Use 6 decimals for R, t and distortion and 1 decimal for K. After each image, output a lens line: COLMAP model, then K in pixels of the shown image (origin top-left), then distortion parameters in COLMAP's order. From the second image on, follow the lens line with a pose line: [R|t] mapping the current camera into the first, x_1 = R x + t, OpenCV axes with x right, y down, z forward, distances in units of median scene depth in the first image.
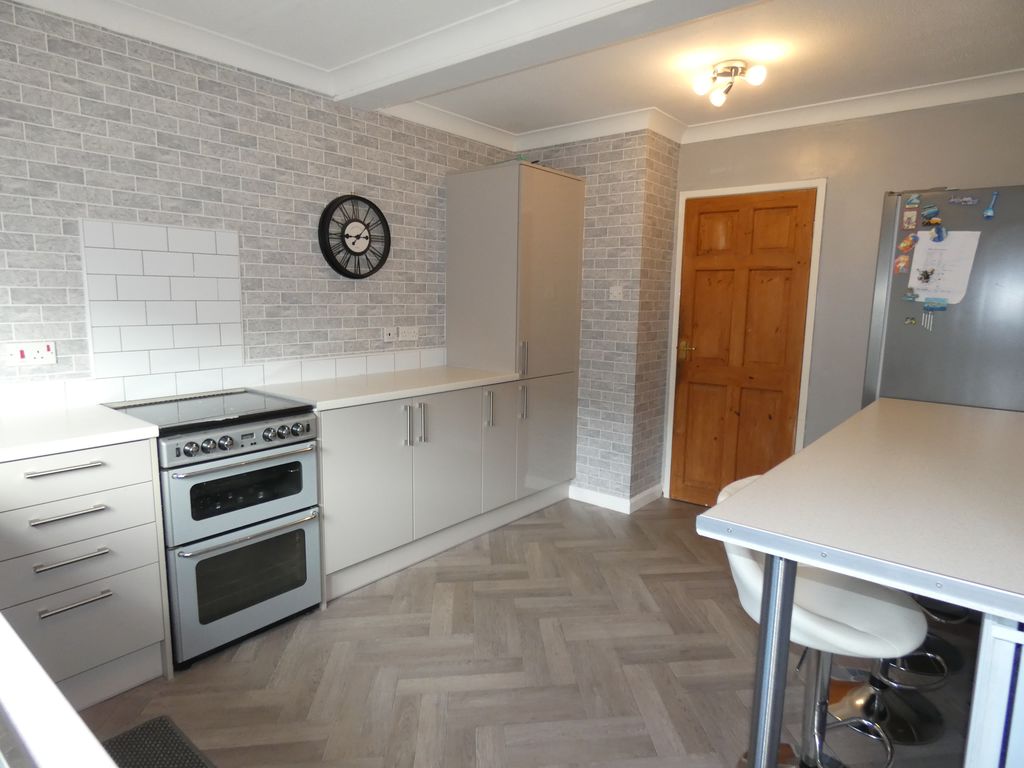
lens RADIAL K [[614.4, 0, 518.6], [0, 614.4, 387.1], [0, 0, 1]] dist [0.004268, -0.002723]
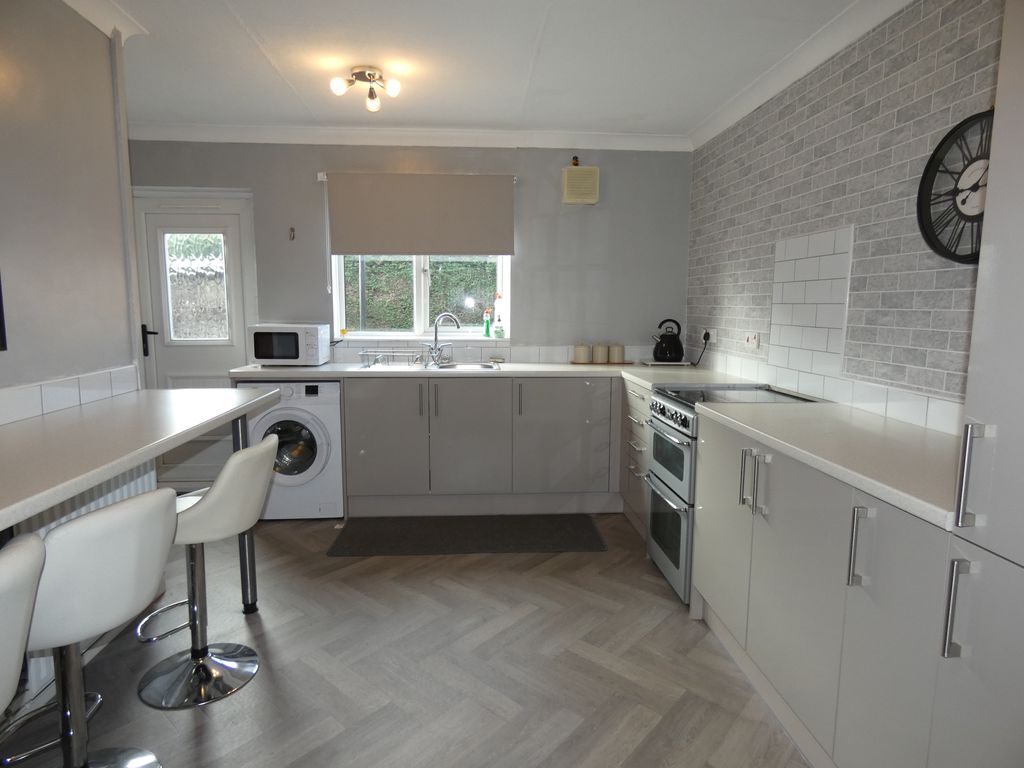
lens RADIAL K [[614.4, 0, 512.5], [0, 614.4, 381.2], [0, 0, 1]] dist [0.004268, -0.002723]
pose [[-0.734911, 0.074796, -0.674027, 0.486098], [-0.106485, 0.968843, 0.223615, -0.176632], [0.669752, 0.236111, -0.704048, 1.307260]]
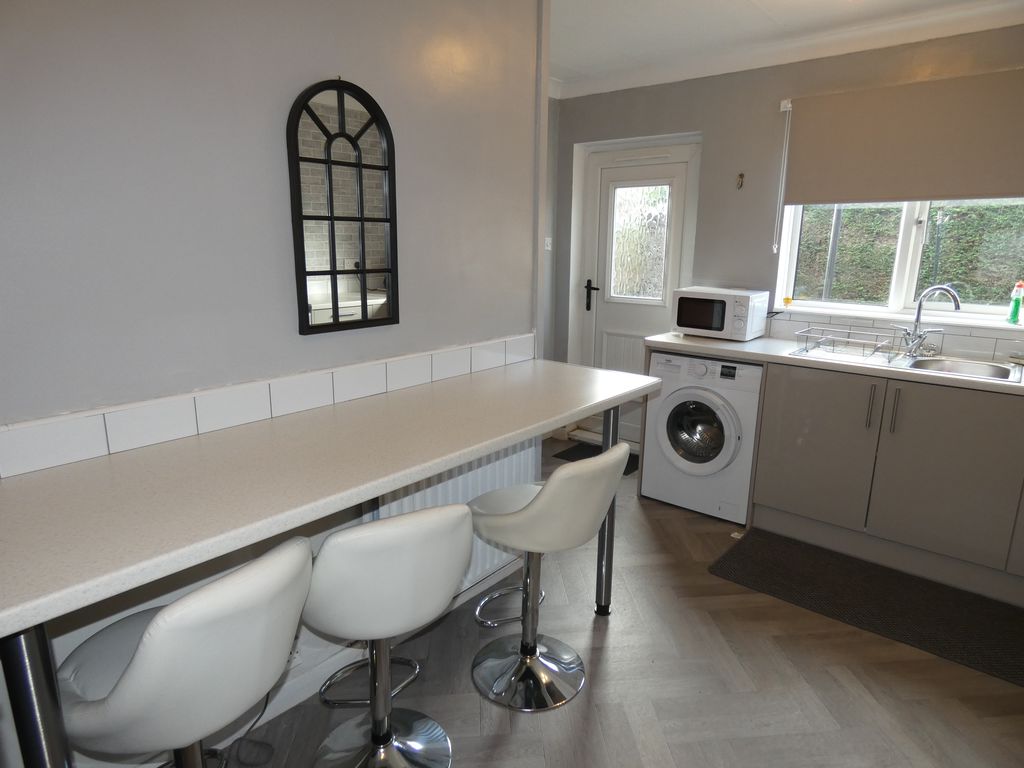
lens RADIAL K [[614.4, 0, 511.4], [0, 614.4, 380.5], [0, 0, 1]] dist [0.004268, -0.002723]
pose [[-0.999657, -0.022453, 0.013460, 0.302436], [-0.016026, 0.931440, 0.363542, -0.200849], [-0.020700, 0.363202, -0.931480, 1.156775]]
